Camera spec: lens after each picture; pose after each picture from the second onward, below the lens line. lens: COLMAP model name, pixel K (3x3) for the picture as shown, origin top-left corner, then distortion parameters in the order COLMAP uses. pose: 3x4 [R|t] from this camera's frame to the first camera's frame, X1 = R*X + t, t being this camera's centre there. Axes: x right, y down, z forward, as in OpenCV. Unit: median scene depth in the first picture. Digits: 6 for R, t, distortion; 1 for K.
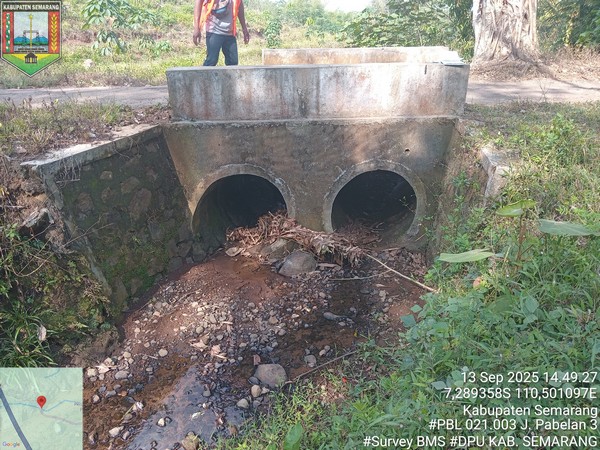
lens RADIAL K [[456.6, 0, 300.0], [0, 456.6, 225.0], [0, 0, 1]] dist [-0.006483, -0.007244]
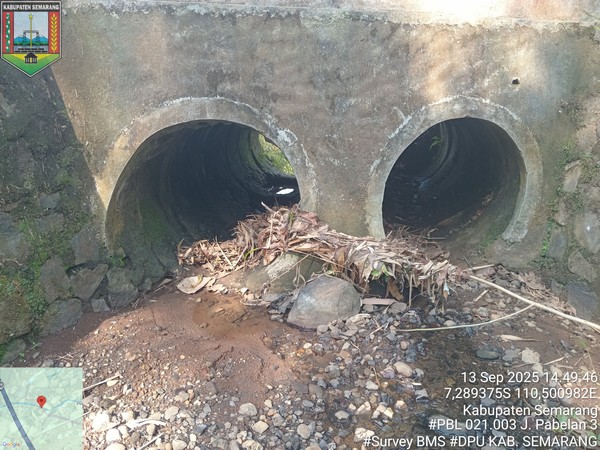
lens RADIAL K [[456.6, 0, 300.0], [0, 456.6, 225.0], [0, 0, 1]] dist [-0.006483, -0.007244]
pose [[0.993400, -0.029864, 0.110745, -0.087241], [0.039029, 0.995906, -0.081537, 0.041818], [-0.107856, 0.085321, 0.990498, 0.507743]]
